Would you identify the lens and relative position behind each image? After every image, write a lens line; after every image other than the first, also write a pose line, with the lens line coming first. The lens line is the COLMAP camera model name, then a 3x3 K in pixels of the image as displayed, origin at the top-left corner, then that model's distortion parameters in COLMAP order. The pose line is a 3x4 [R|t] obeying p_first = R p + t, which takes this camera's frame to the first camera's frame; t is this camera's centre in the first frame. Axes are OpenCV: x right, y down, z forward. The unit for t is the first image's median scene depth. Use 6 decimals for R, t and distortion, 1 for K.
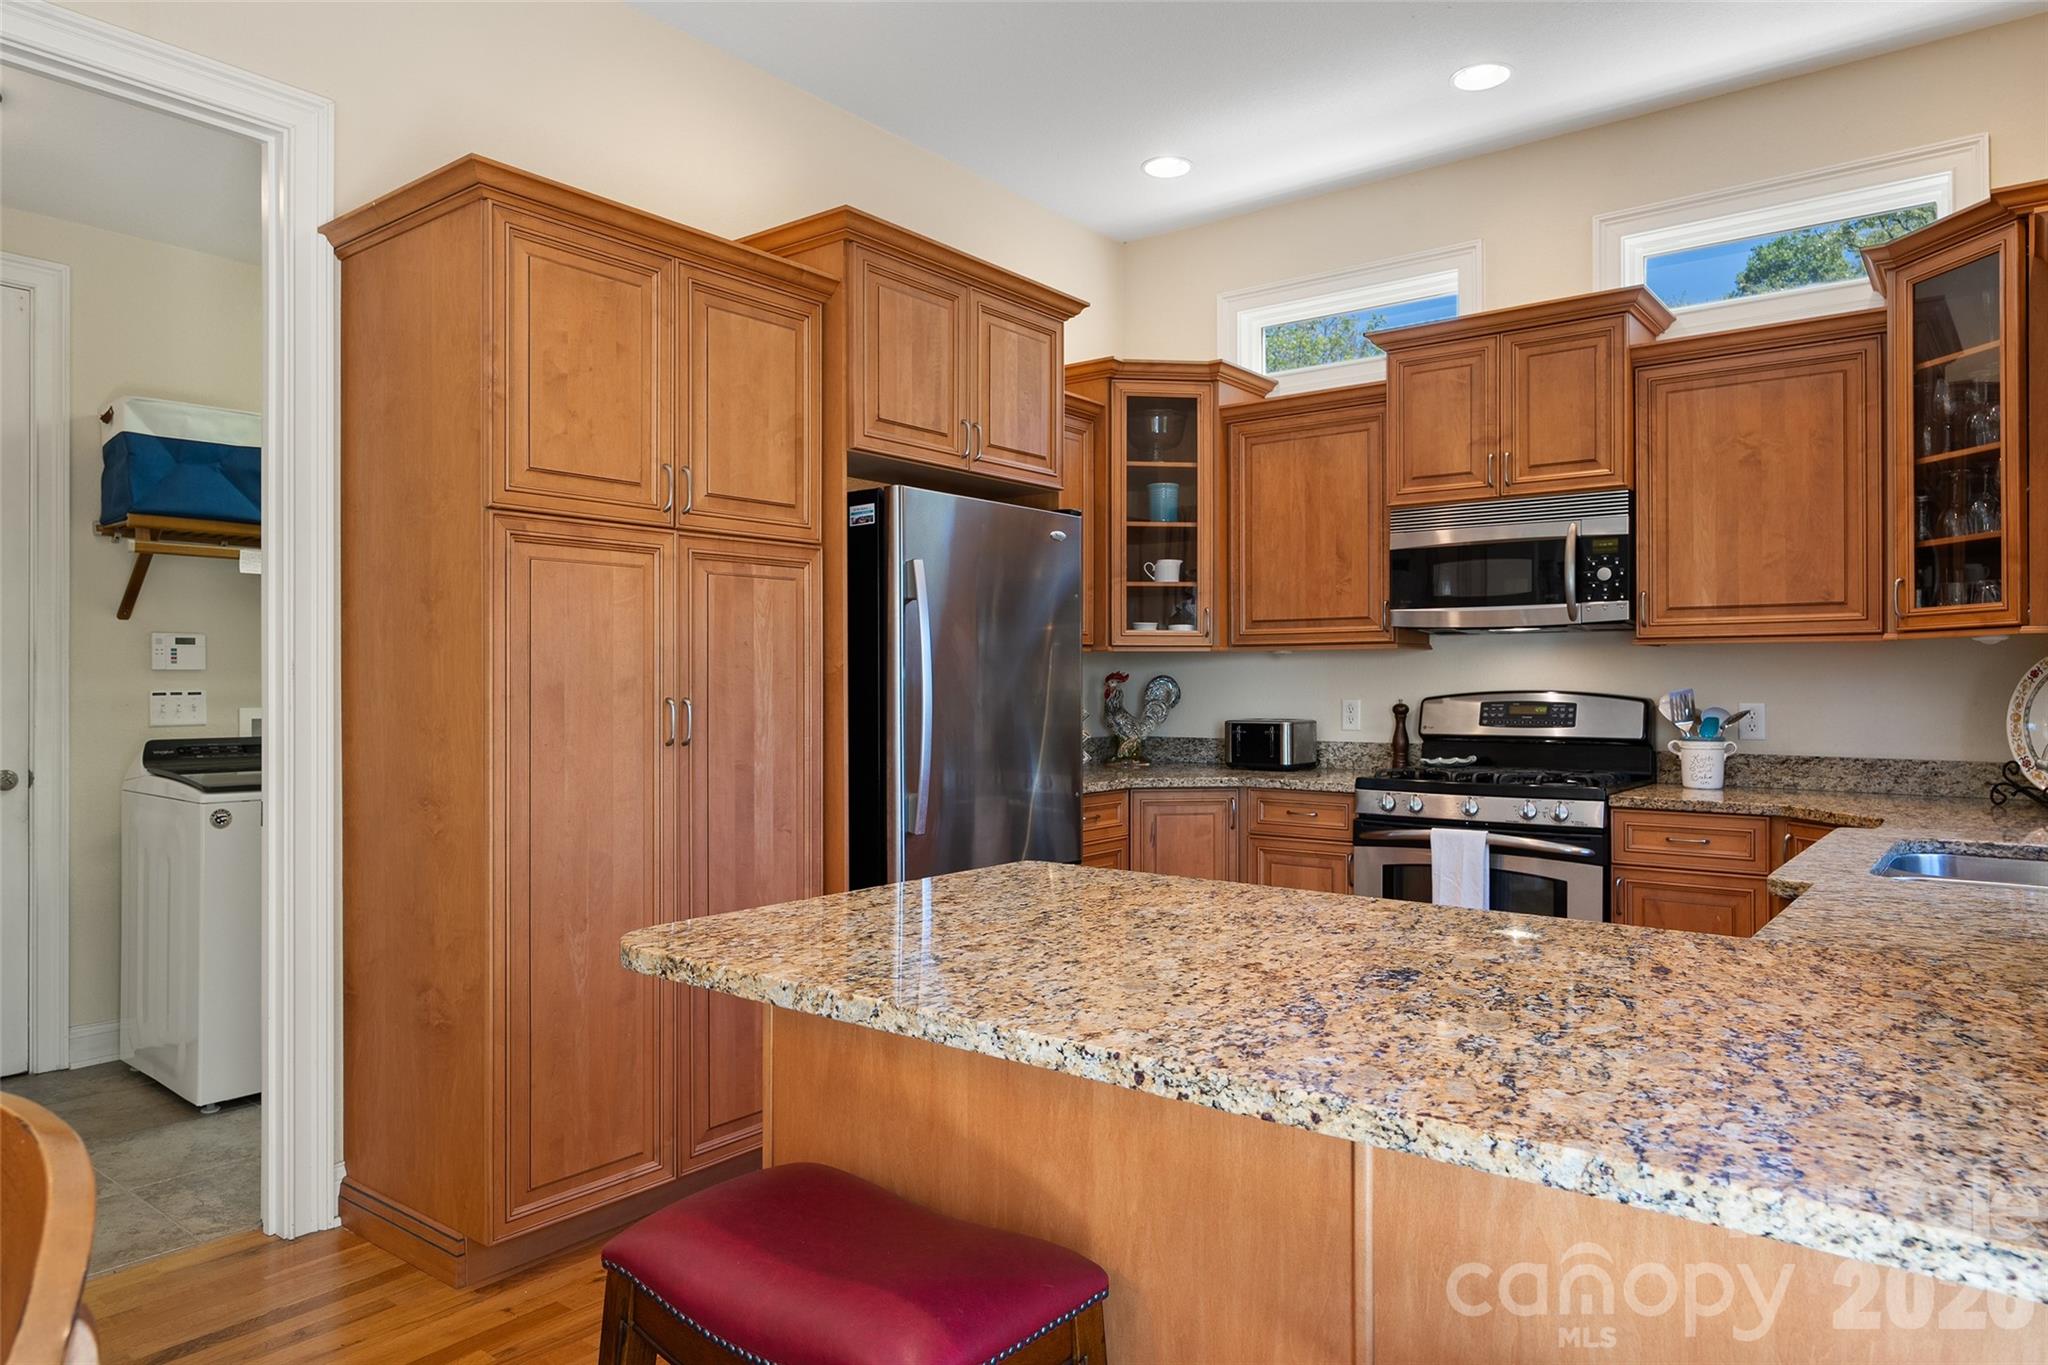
lens RADIAL K [[1279.5, 0, 1003.2], [0, 1279.5, 685.0], [0, 0, 1]] dist [-0.013647, -0.001857]
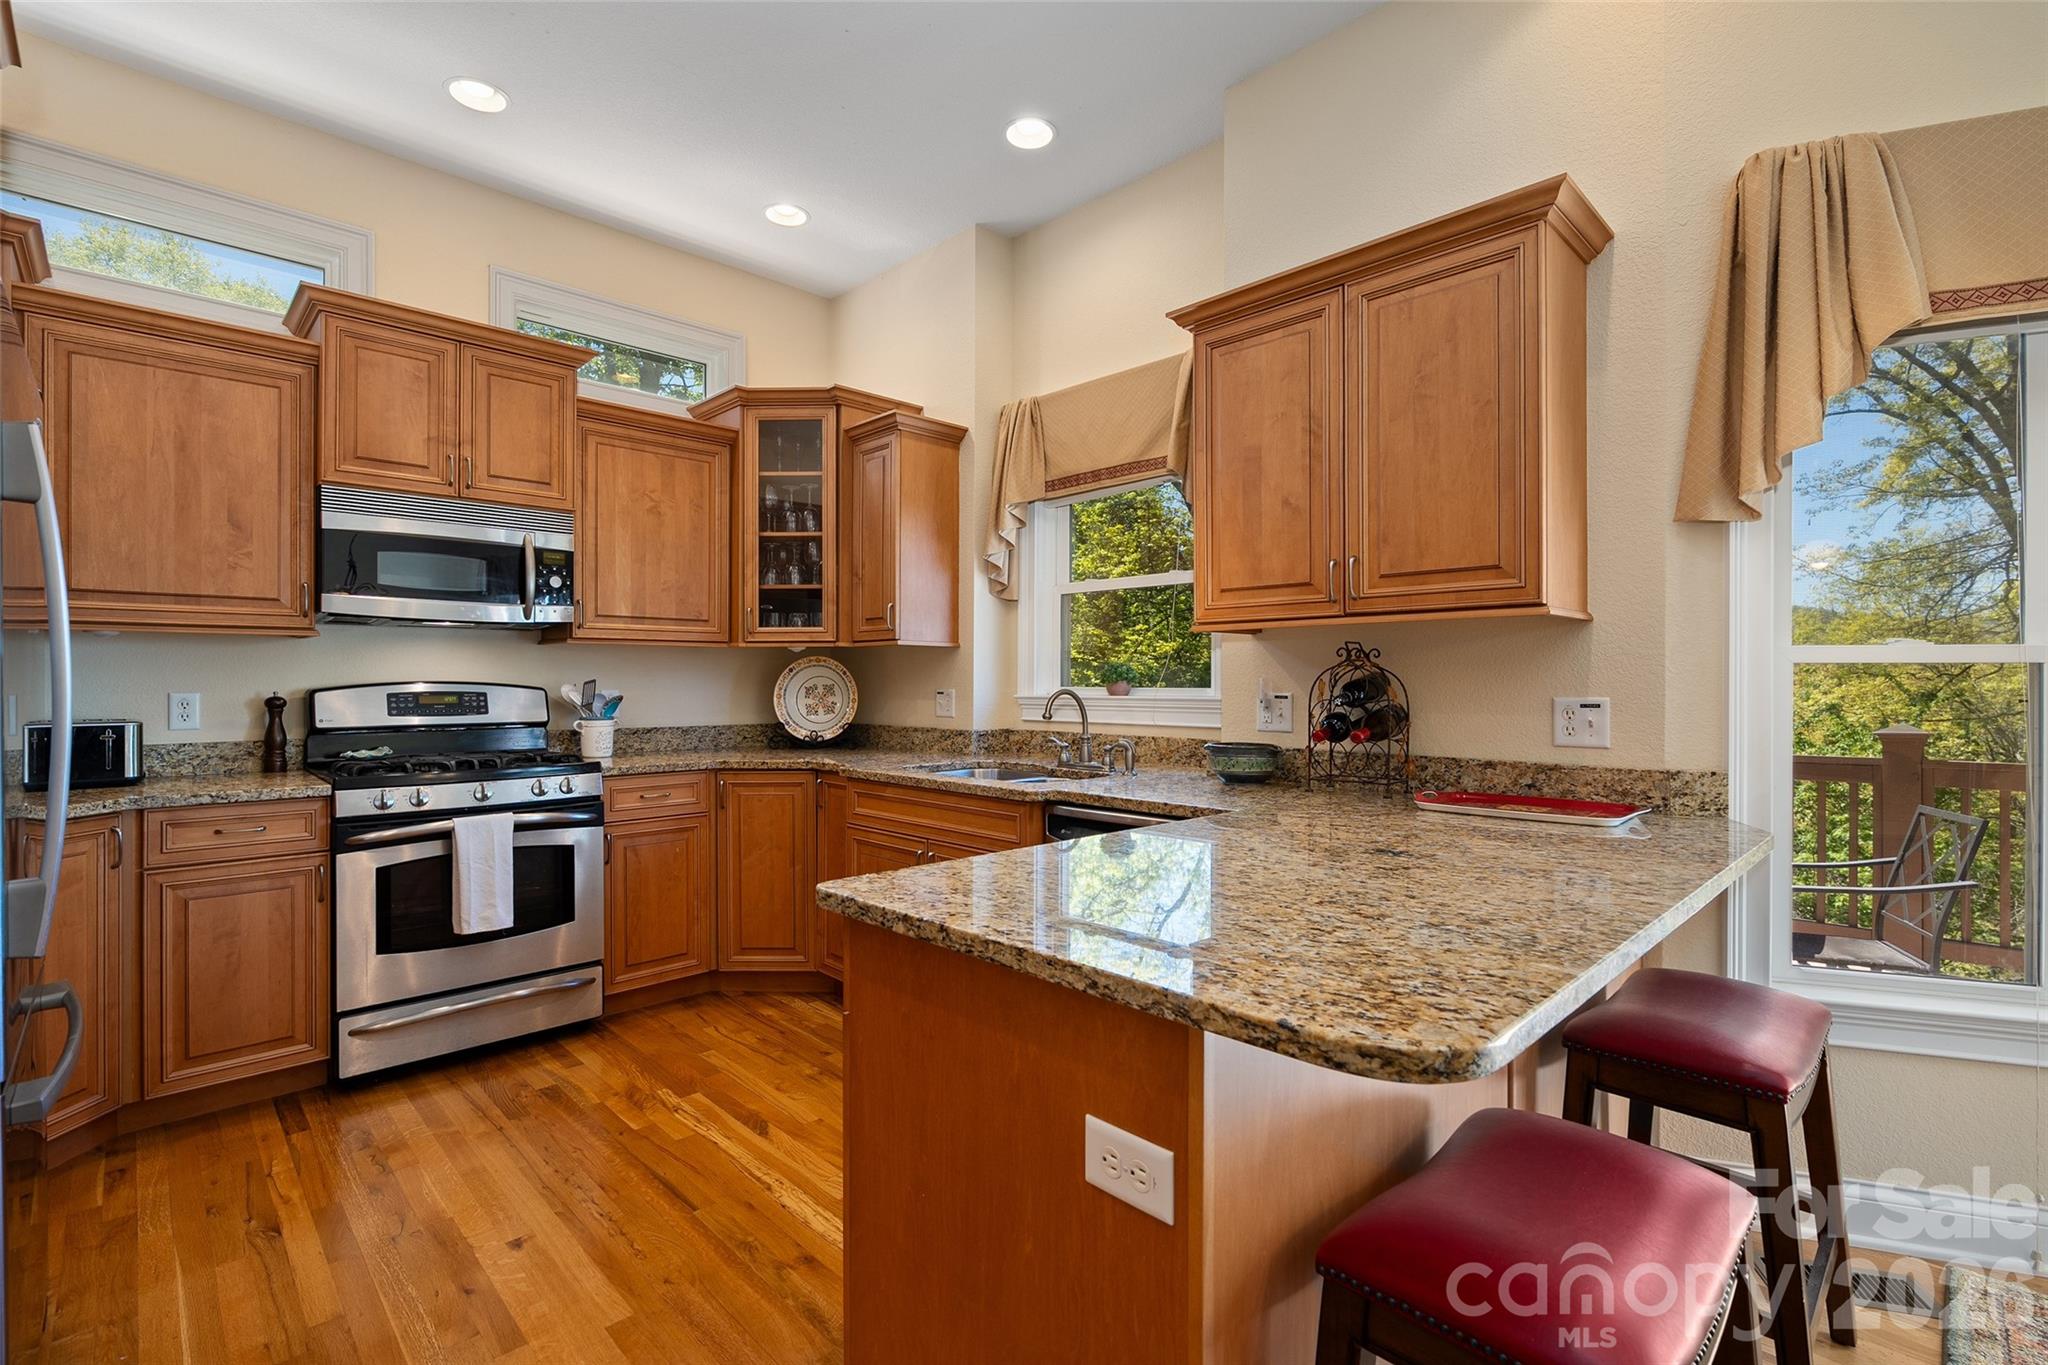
lens RADIAL K [[916.9, 0, 1014.2], [0, 916.9, 677.9], [0, 0, 1]] dist [-0.013609, 0.003719]
pose [[0.127200, 0.002023, 0.991875, -0.314922], [0.001420, 0.999997, -0.002222, 0.004323], [-0.991876, 0.001691, 0.127197, 0.473844]]
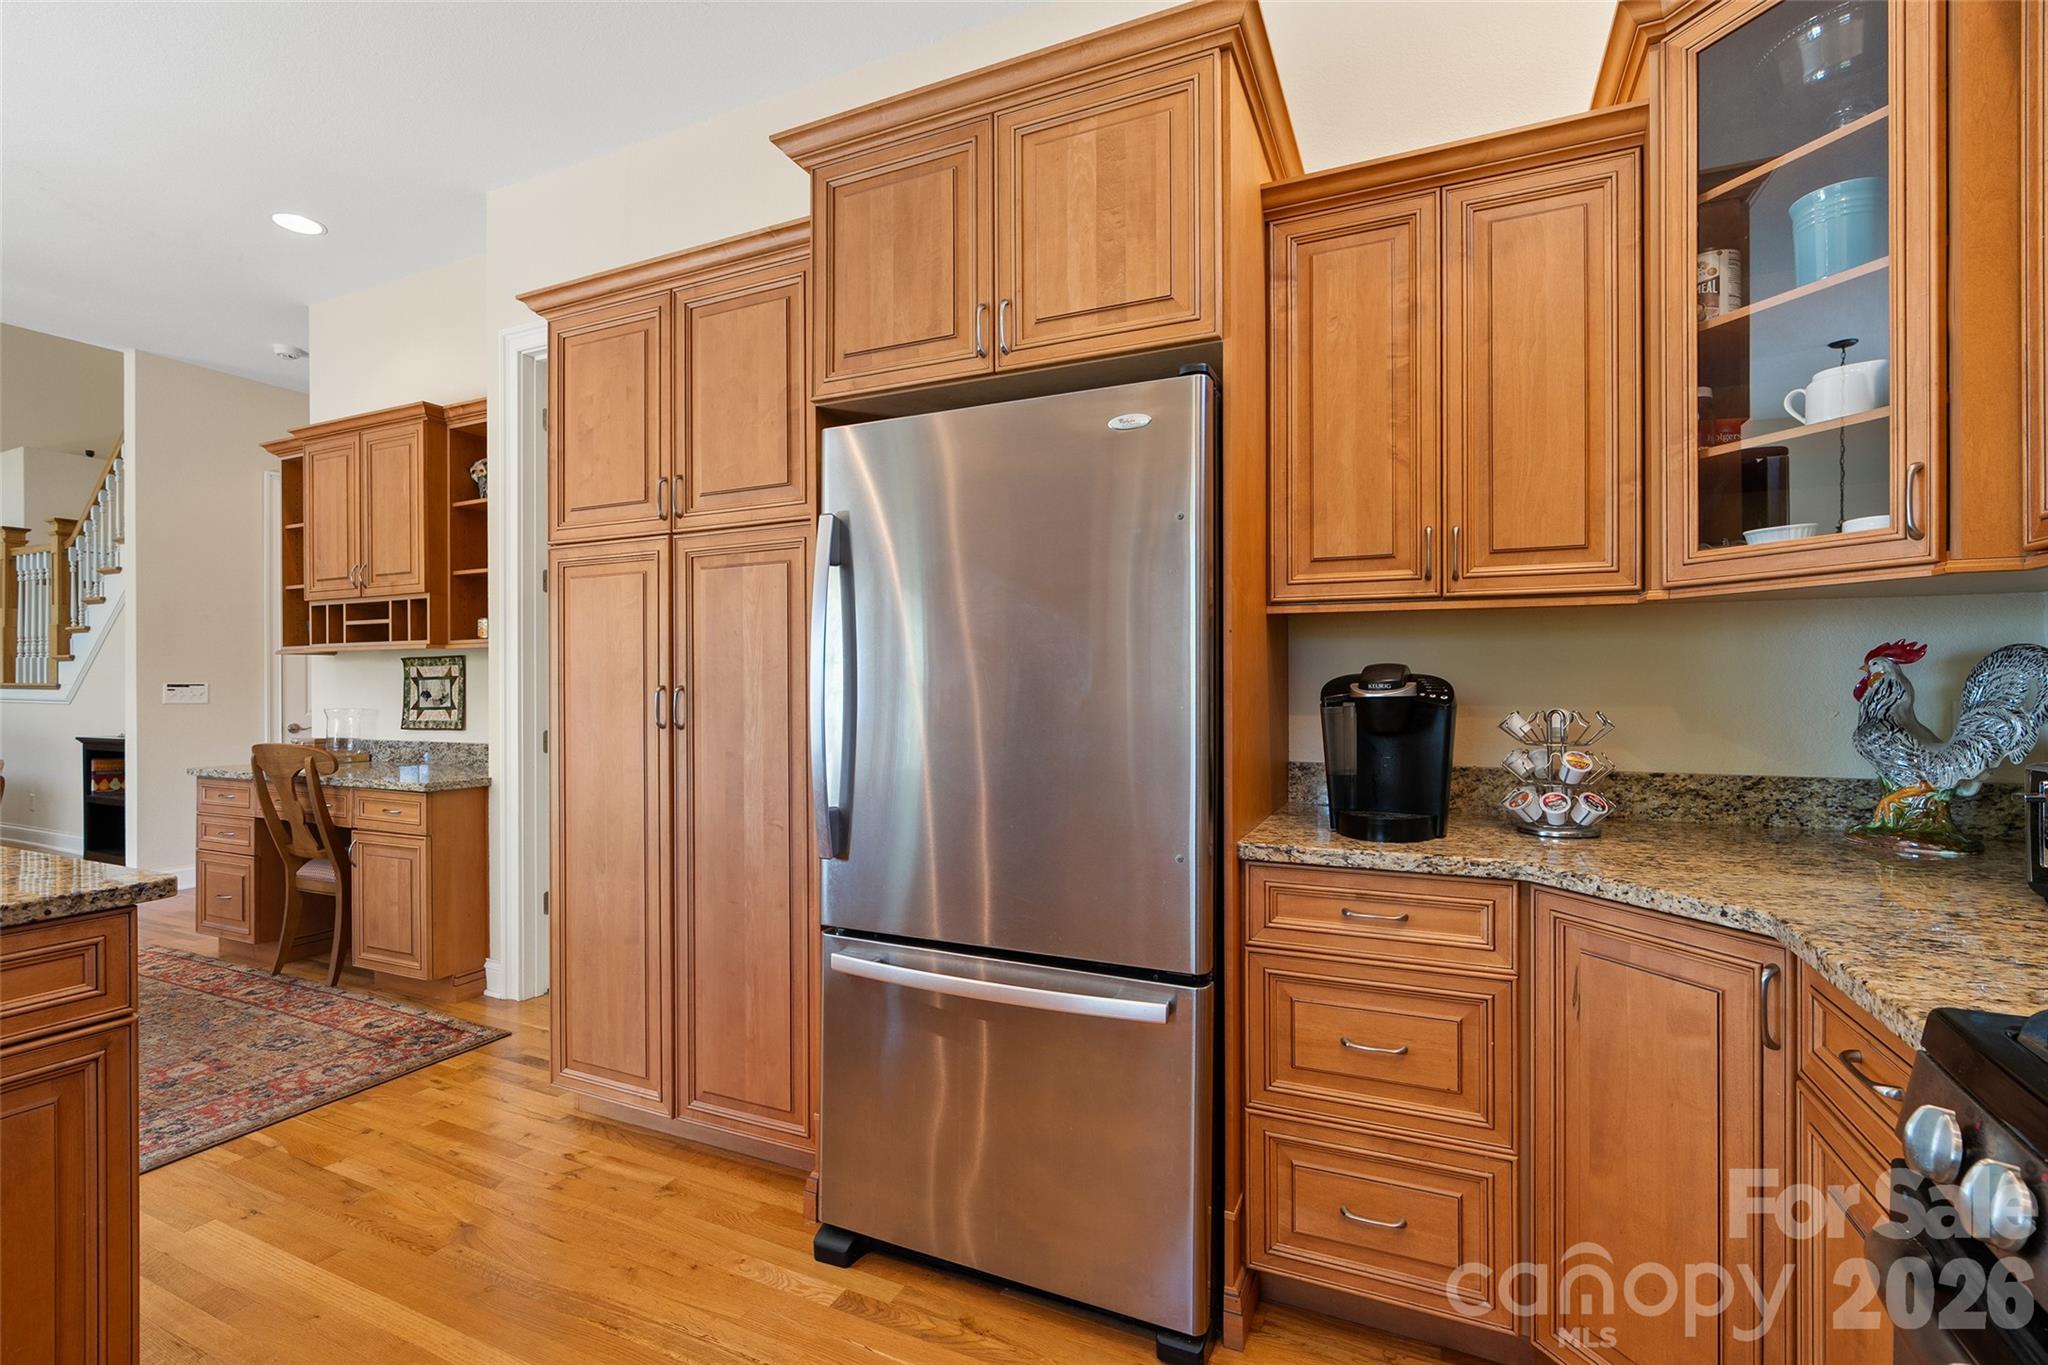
lens RADIAL K [[916.9, 0, 1021.6], [0, 916.9, 685.3], [0, 0, 1]] dist [-0.013609, 0.003719]
pose [[0.238090, 0.001770, -0.971242, 0.440688], [0.002337, 0.999994, 0.002396, 0.006241], [0.971240, -0.002841, 0.238084, 0.829767]]
